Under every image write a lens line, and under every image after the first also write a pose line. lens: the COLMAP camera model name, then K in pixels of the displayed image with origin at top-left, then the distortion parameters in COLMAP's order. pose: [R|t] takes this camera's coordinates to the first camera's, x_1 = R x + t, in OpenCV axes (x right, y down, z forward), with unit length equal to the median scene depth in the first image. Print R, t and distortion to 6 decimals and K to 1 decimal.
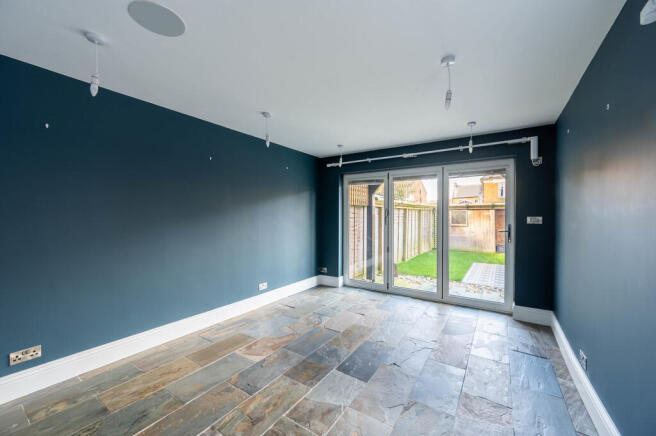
lens RADIAL K [[258.2, 0, 327.8], [0, 258.2, 217.8], [0, 0, 1]] dist [0.000678, 0.000036]
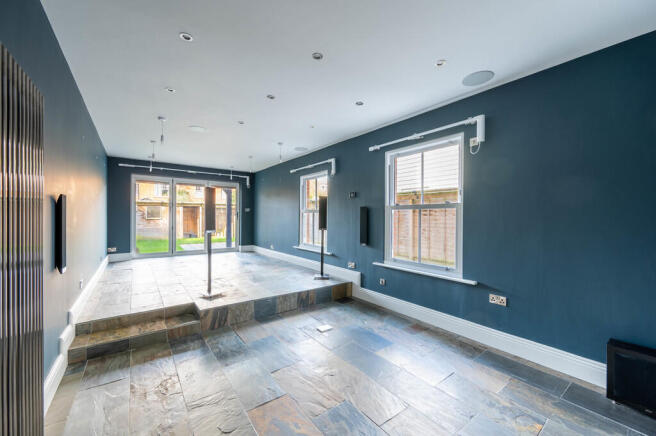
lens RADIAL K [[258.2, 0, 328.3], [0, 258.2, 216.4], [0, 0, 1]] dist [0.000678, 0.000036]
pose [[0.341181, 0.000836, 0.939997, -0.910710], [-0.001105, 0.999999, -0.000488, 0.051150], [-0.939997, -0.000873, 0.341181, -0.409707]]
